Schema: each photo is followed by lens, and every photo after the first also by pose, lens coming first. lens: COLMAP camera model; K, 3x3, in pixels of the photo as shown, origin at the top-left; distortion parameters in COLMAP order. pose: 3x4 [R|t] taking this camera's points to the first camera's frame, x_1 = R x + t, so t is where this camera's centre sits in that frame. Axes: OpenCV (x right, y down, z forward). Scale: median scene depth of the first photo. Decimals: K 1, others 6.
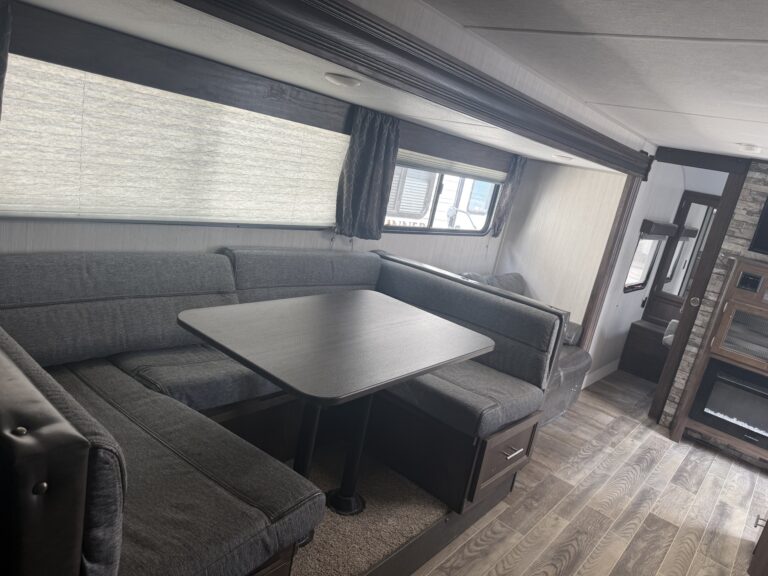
lens RADIAL K [[551.2, 0, 388.1], [0, 551.2, 293.6], [0, 0, 1]] dist [0.035969, -0.028563]
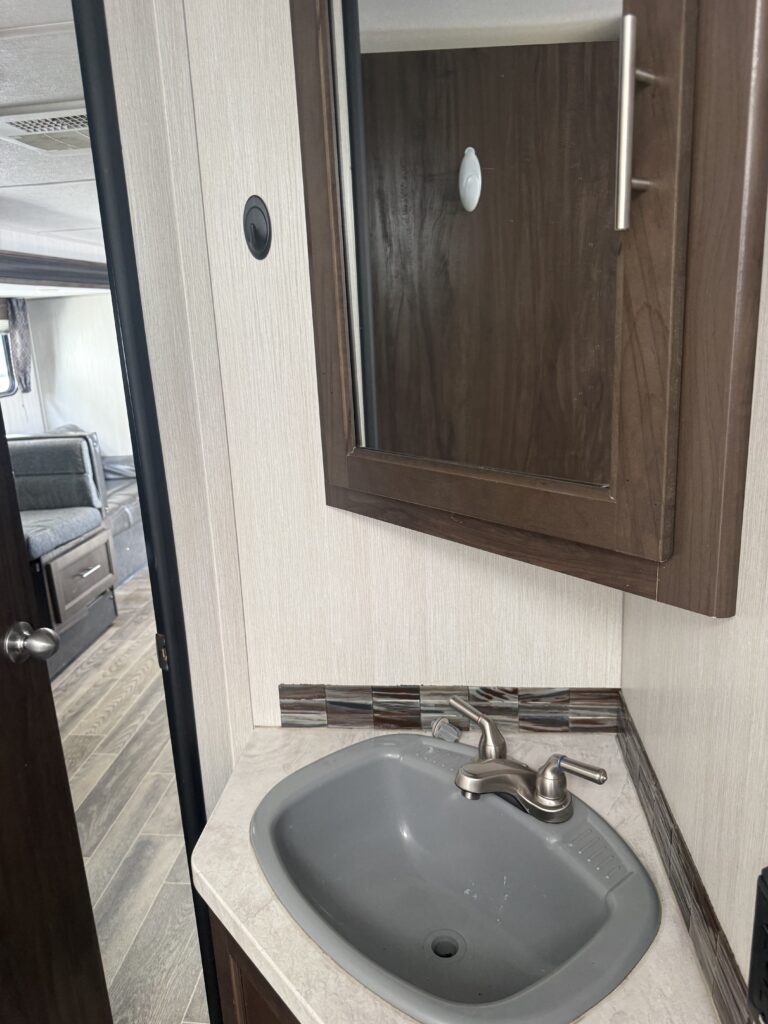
lens RADIAL K [[735.5, 0, 384.0], [0, 735.5, 512.0], [0, 0, 1]] dist [0.007359, -0.008120]
pose [[0.809748, -0.367123, 0.457743, 0.048937], [0.338441, 0.929472, 0.146763, 0.104944], [-0.479340, 0.036078, 0.876888, -0.338632]]
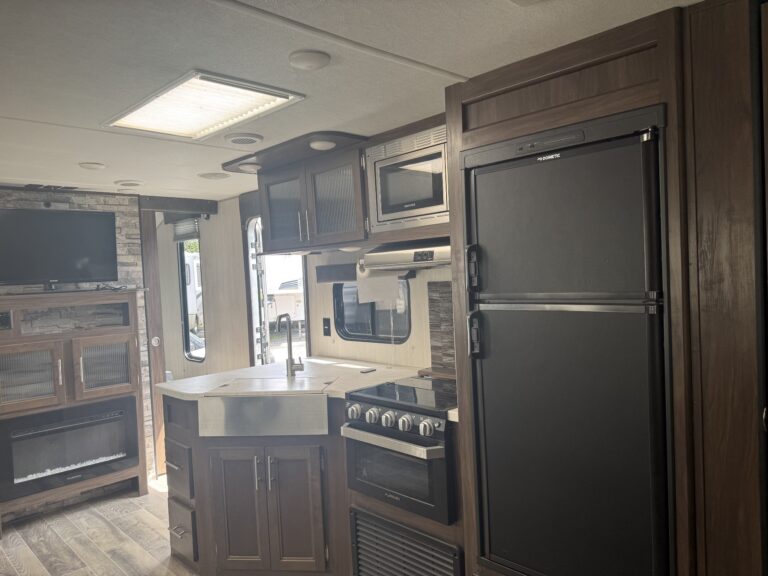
lens RADIAL K [[551.6, 0, 387.2], [0, 551.6, 290.4], [0, 0, 1]] dist [0.007359, -0.008120]
pose [[0.097870, -0.239376, 0.965982, -0.100091], [0.308499, 0.930126, 0.199234, -0.048482], [-0.946176, 0.278506, 0.164879, 0.281788]]
